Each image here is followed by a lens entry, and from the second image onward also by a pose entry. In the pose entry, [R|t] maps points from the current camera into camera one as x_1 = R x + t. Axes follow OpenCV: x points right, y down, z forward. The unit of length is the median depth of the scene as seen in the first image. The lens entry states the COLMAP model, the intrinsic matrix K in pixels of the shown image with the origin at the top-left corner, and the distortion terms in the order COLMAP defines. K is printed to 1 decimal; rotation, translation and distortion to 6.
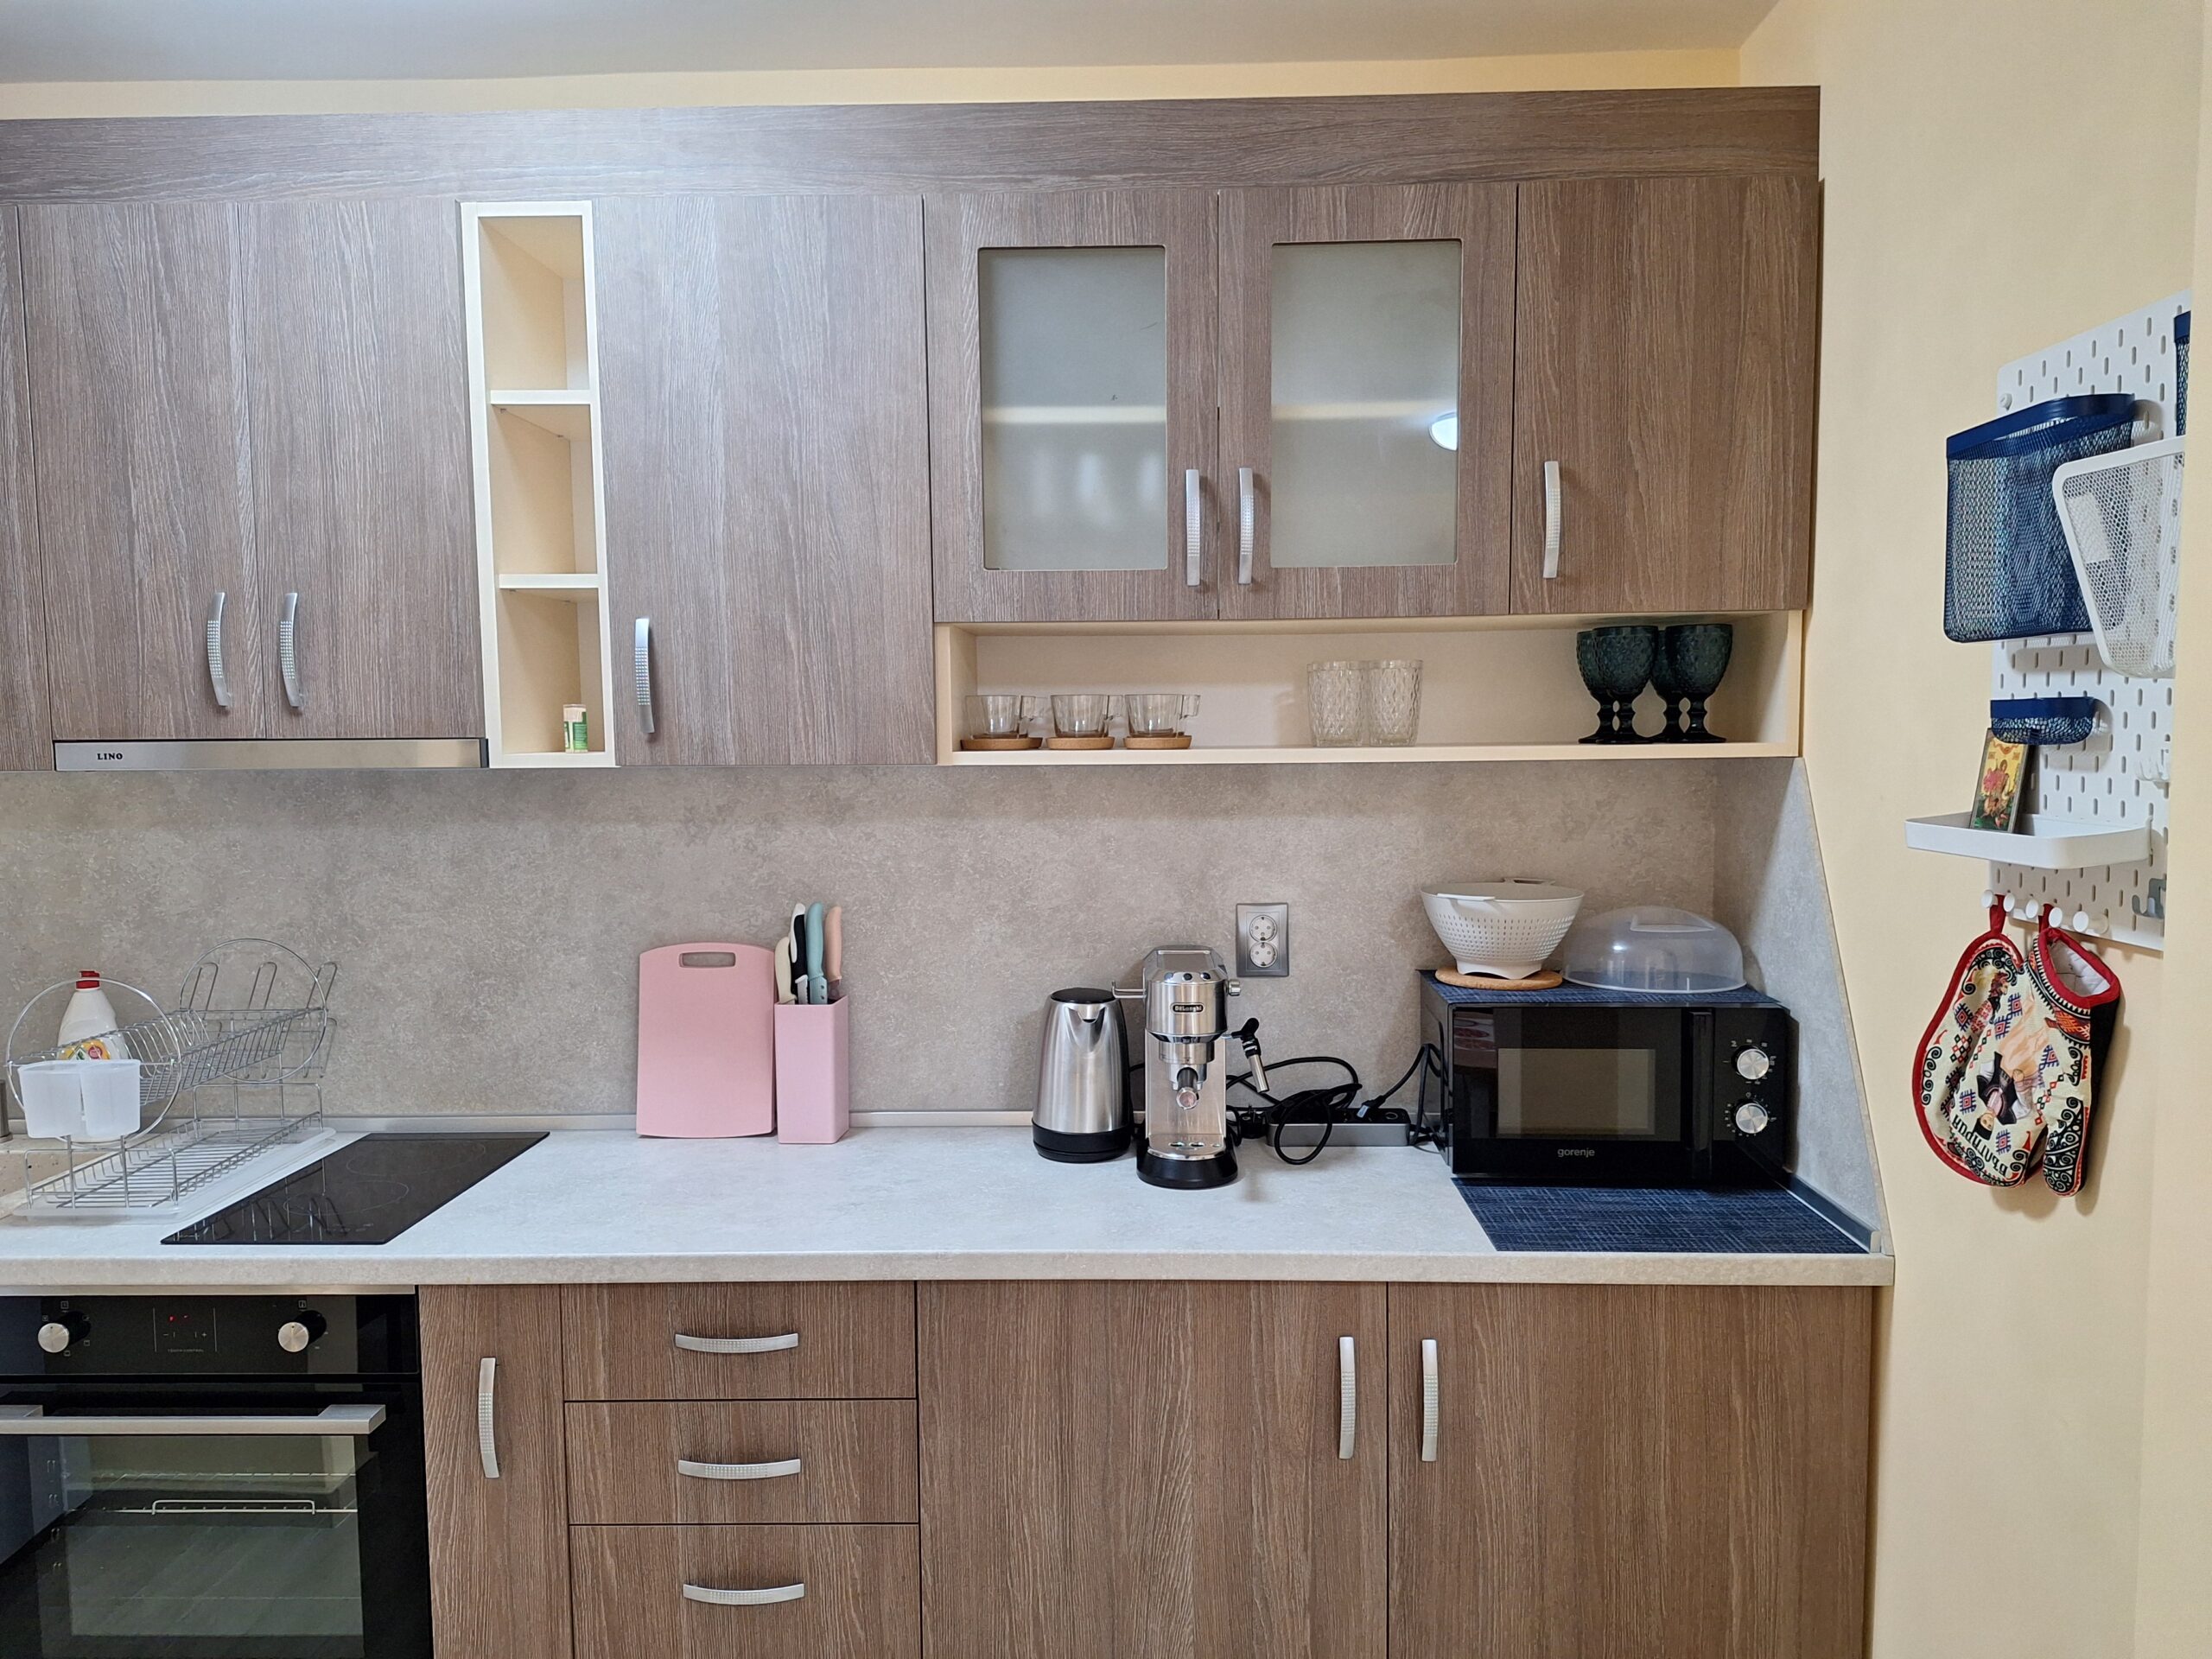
lens RADIAL K [[1549.5, 0, 1128.8], [0, 1549.5, 839.9], [0, 0, 1]] dist [0.081974, -0.078577]
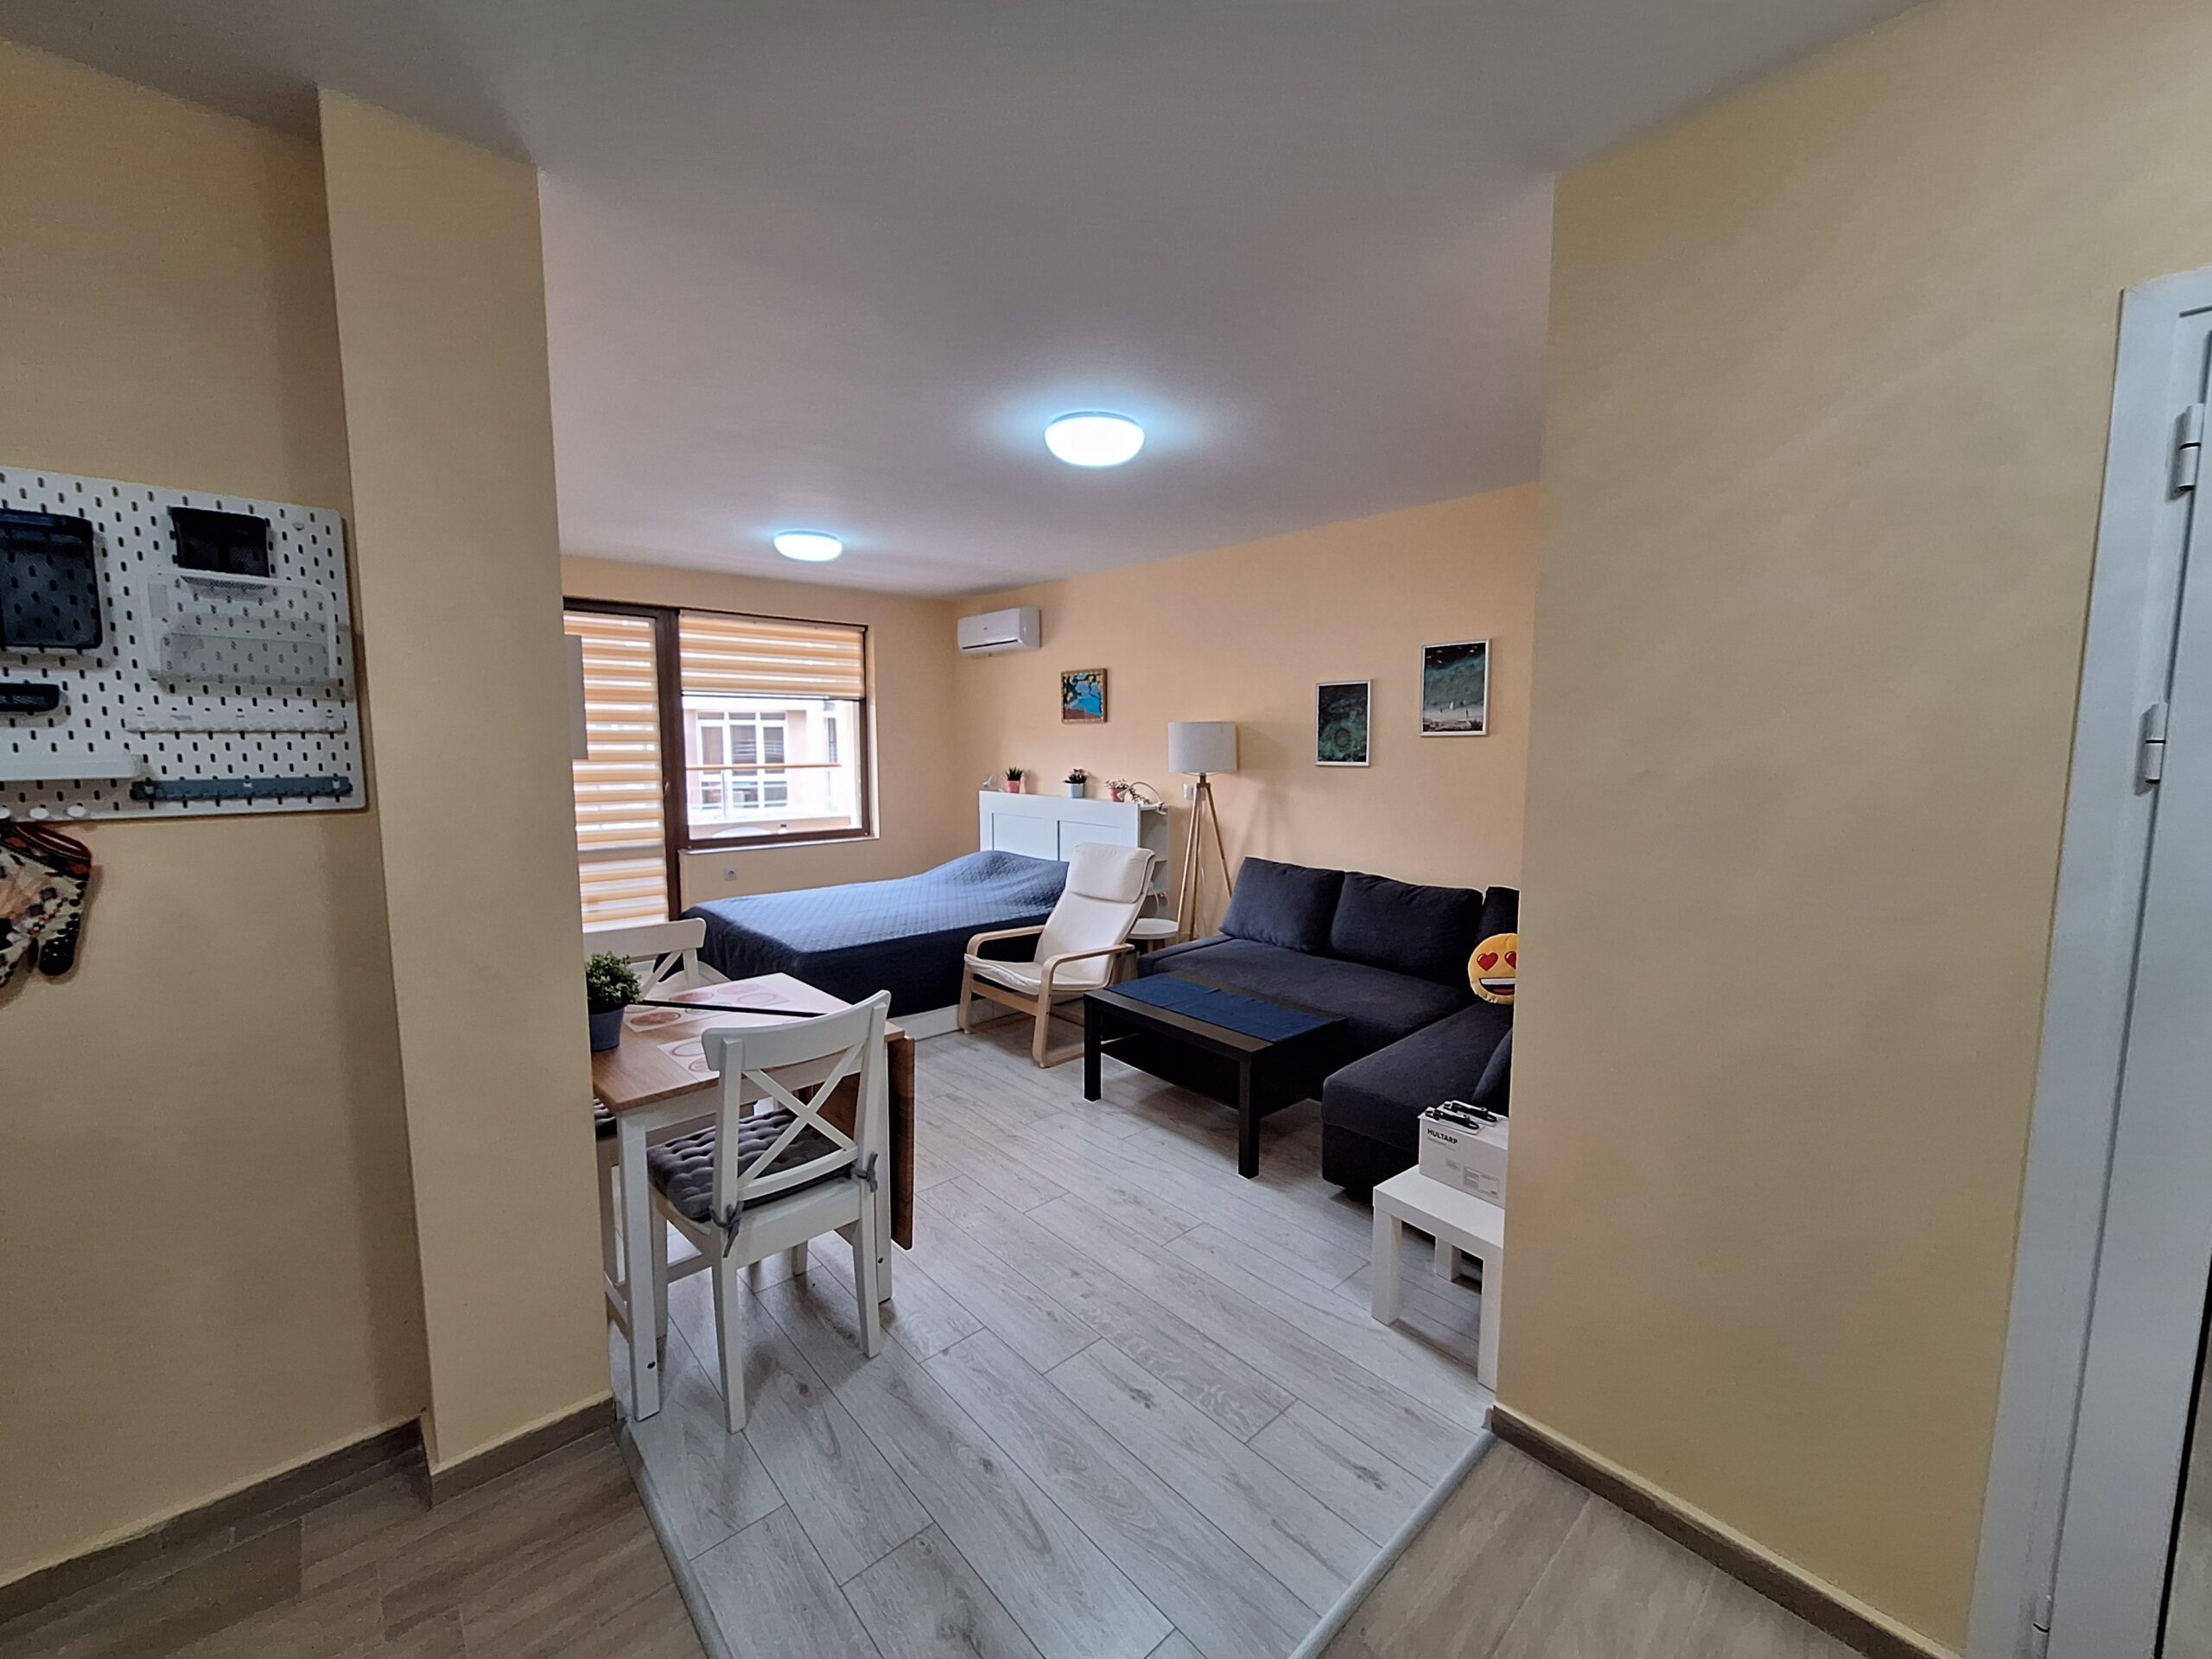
lens RADIAL K [[876.3, 0, 1120.3], [0, 876.3, 826.9], [0, 0, 1]] dist [-0.003100, 0.001221]
pose [[-0.694085, -0.065402, 0.716916, -0.619820], [0.060325, 0.987078, 0.148452, -0.004129], [-0.717361, 0.146286, -0.681171, 0.557208]]
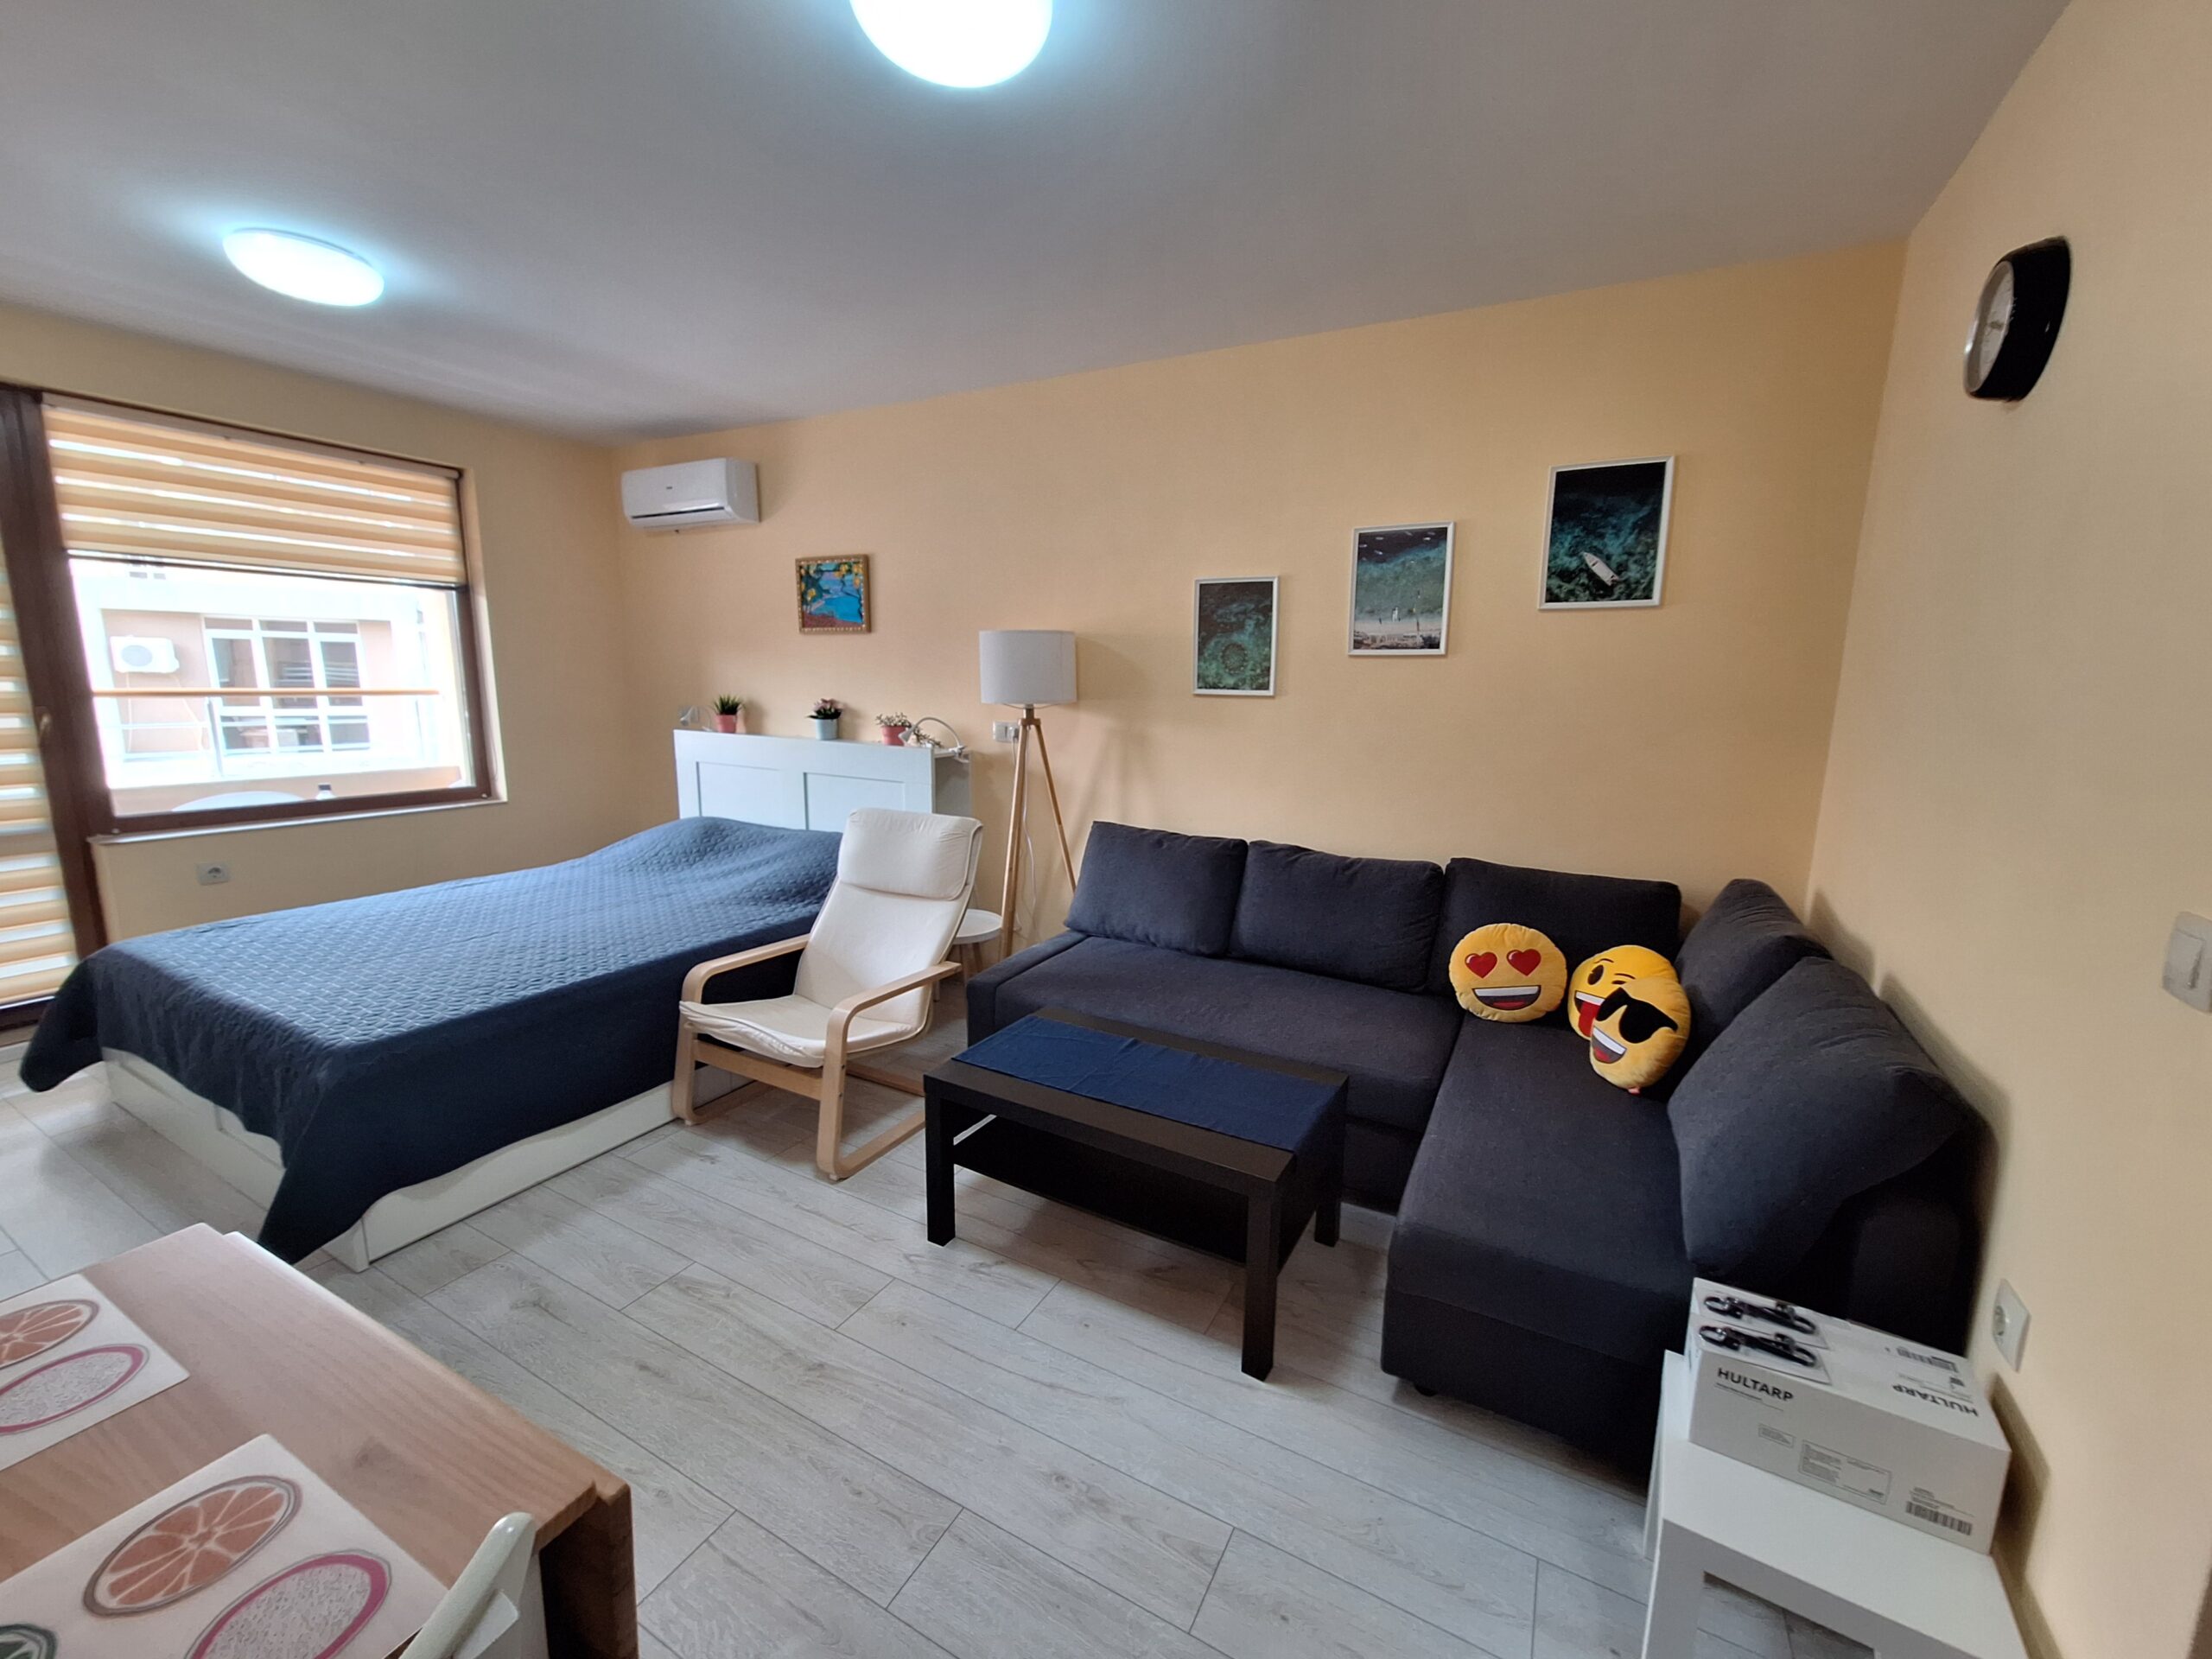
lens RADIAL K [[876.3, 0, 1122.5], [0, 876.3, 829.6], [0, 0, 1]] dist [-0.003100, 0.001221]
pose [[-0.893066, -0.087063, 0.441422, -0.021424], [0.022003, 0.971474, 0.236124, 0.053086], [-0.449388, 0.220587, -0.865675, 0.213793]]
